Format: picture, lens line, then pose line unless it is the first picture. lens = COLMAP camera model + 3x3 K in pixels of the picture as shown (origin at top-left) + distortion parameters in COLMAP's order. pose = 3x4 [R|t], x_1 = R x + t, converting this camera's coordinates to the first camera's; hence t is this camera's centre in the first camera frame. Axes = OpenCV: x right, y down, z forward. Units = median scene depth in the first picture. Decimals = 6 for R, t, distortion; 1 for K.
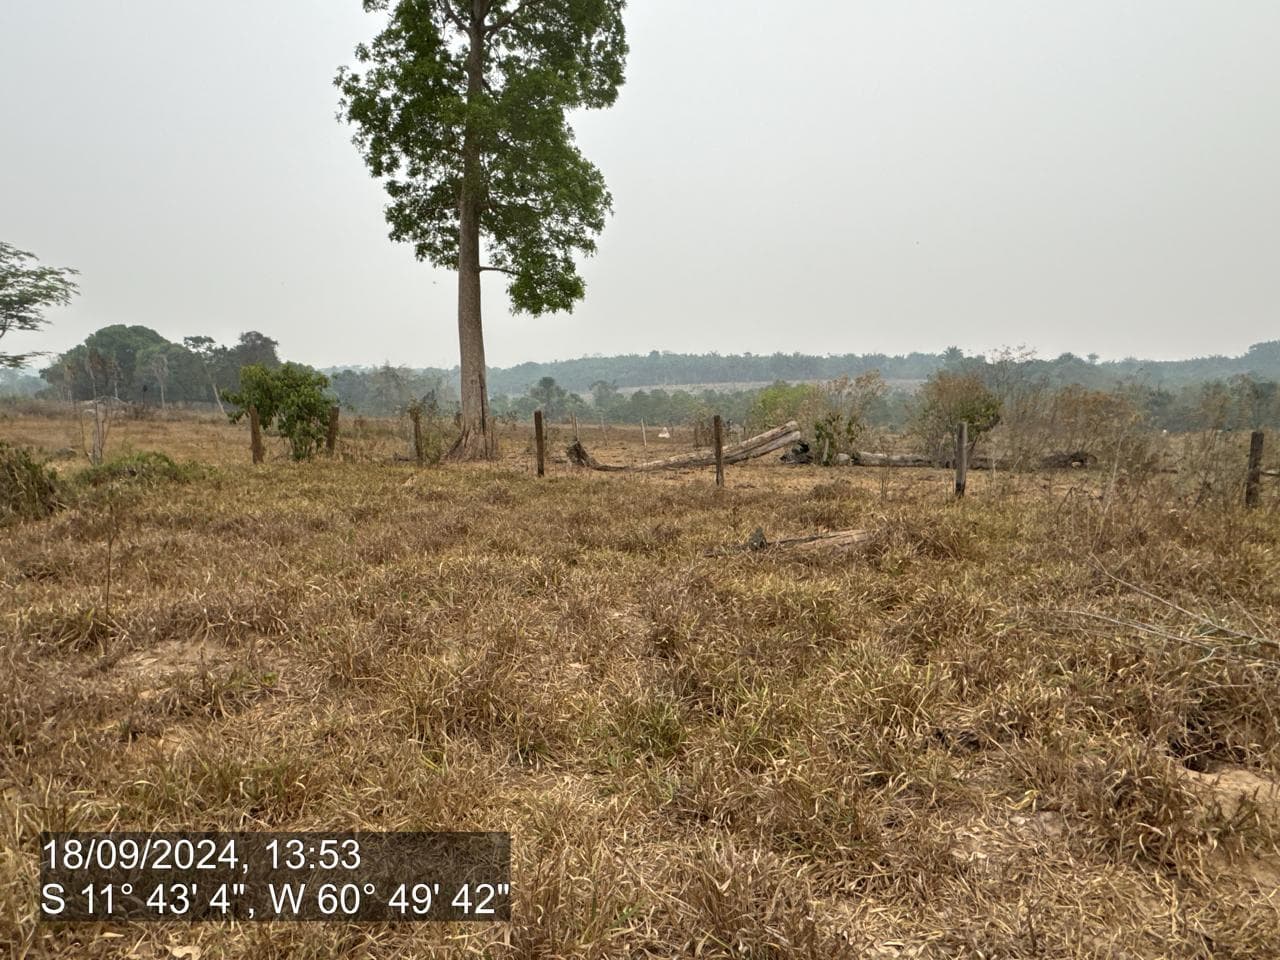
lens RADIAL K [[906.9, 0, 640.6], [0, 906.9, 481.4], [0, 0, 1]] dist [0.056077, -0.049068]
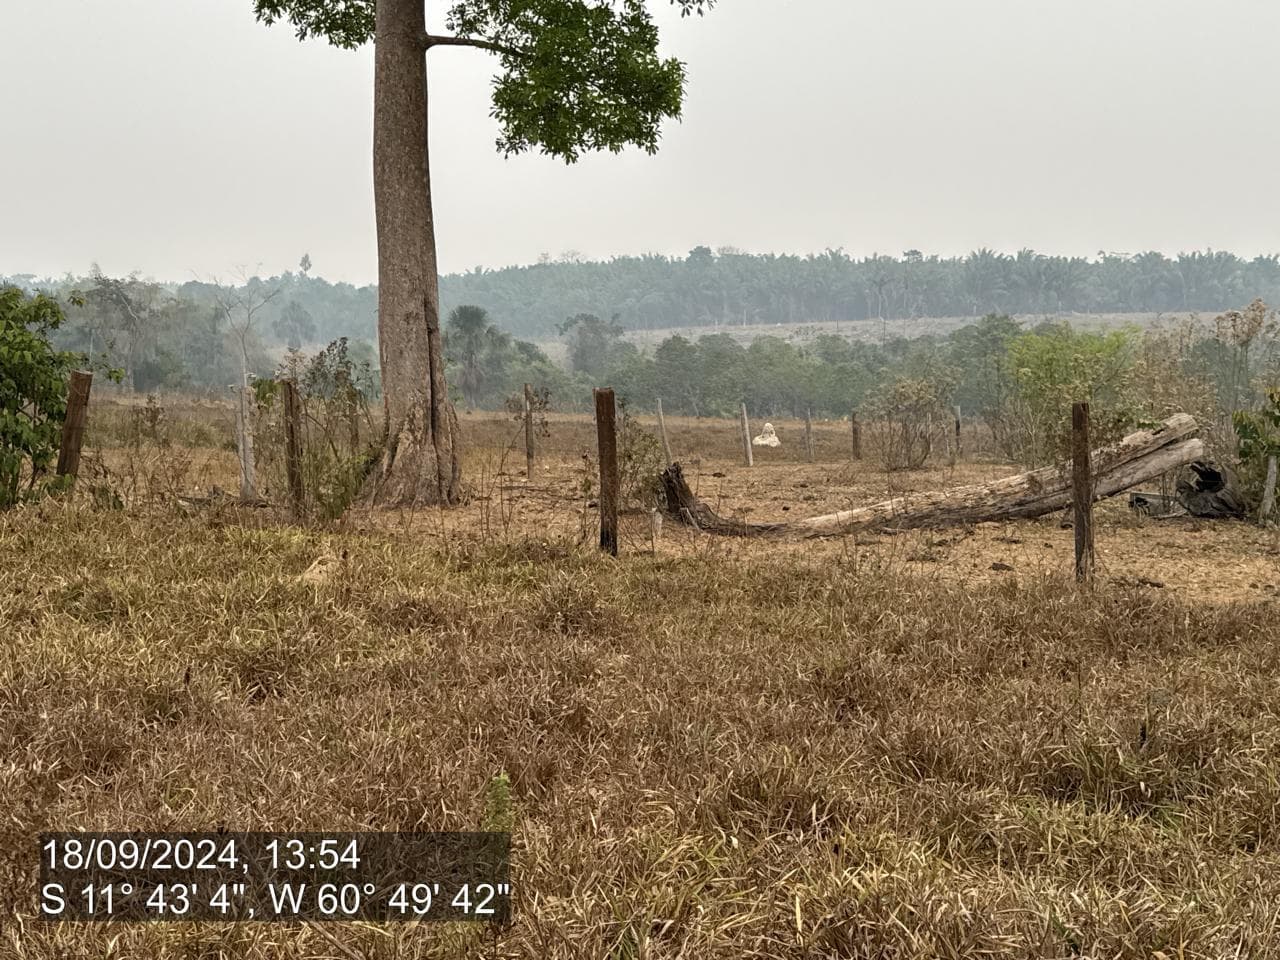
lens RADIAL K [[1990.6, 0, 598.1], [0, 1990.6, 483.7], [0, 0, 1]] dist [0.266179, -0.052177]
pose [[0.999834, 0.007033, -0.016825, -0.080749], [-0.007461, 0.999647, -0.025480, -0.010586], [0.016640, 0.025602, 0.999534, 0.090665]]
